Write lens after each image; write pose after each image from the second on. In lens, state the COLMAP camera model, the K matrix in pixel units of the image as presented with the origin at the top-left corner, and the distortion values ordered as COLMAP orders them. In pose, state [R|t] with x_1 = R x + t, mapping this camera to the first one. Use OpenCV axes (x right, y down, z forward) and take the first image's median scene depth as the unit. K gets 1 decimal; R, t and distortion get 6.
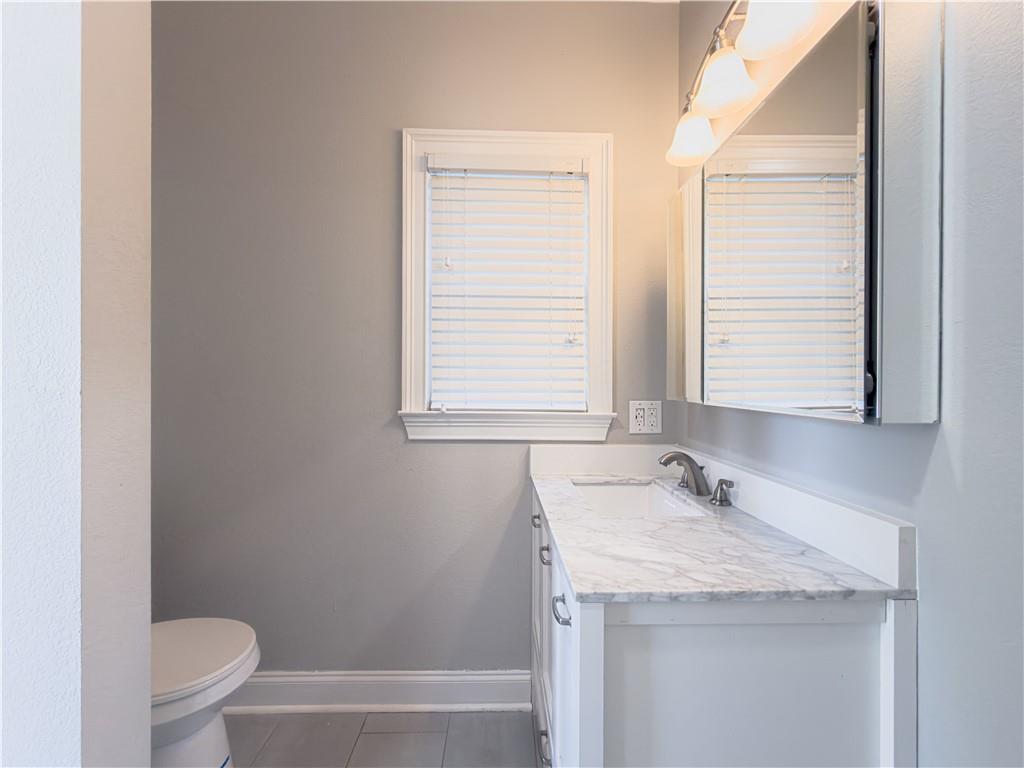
lens RADIAL K [[421.3, 0, 512.0], [0, 421.3, 384.0], [0, 0, 1]] dist [0.000377, 0.000012]
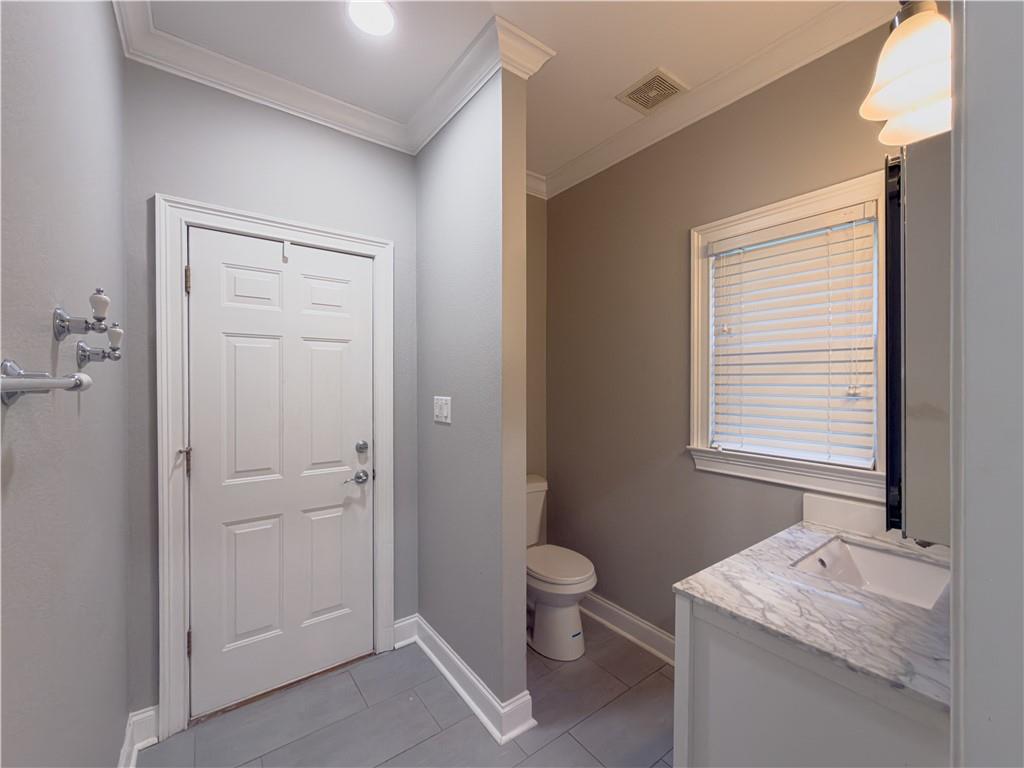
lens RADIAL K [[421.3, 0, 512.0], [0, 421.3, 384.0], [0, 0, 1]] dist [0.000377, 0.000012]
pose [[0.574317, -0.001585, -0.818632, 0.492165], [-0.001127, 0.999996, -0.002726, -0.124834], [0.818632, 0.002488, 0.574312, -0.200517]]
